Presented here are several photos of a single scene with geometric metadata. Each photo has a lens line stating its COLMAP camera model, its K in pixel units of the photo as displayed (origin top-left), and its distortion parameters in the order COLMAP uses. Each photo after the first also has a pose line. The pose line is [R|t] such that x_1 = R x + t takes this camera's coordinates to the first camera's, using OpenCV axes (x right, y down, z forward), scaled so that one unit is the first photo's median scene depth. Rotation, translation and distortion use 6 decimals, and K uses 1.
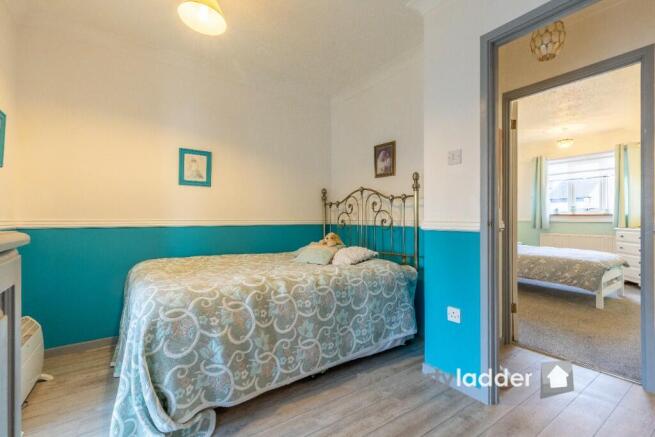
lens RADIAL K [[295.0, 0, 327.1], [0, 295.0, 215.8], [0, 0, 1]] dist [0.001682, -0.000059]
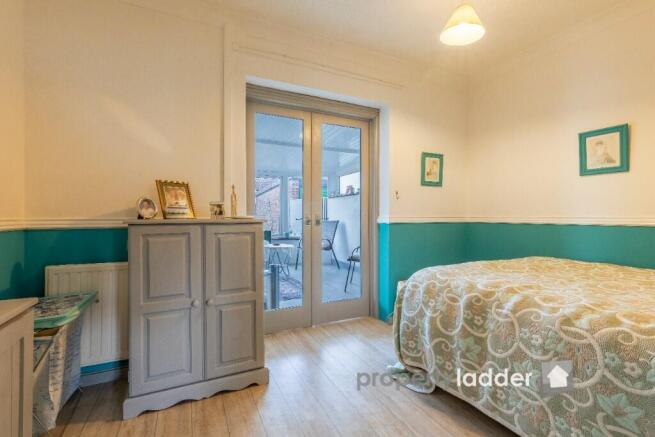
lens RADIAL K [[295.0, 0, 327.1], [0, 295.0, 215.8], [0, 0, 1]] dist [0.001682, -0.000059]
pose [[-0.143947, 0.001059, -0.989585, 0.282779], [0.001849, 0.999998, 0.000801, 0.003700], [0.989584, -0.001714, -0.143949, 0.256811]]
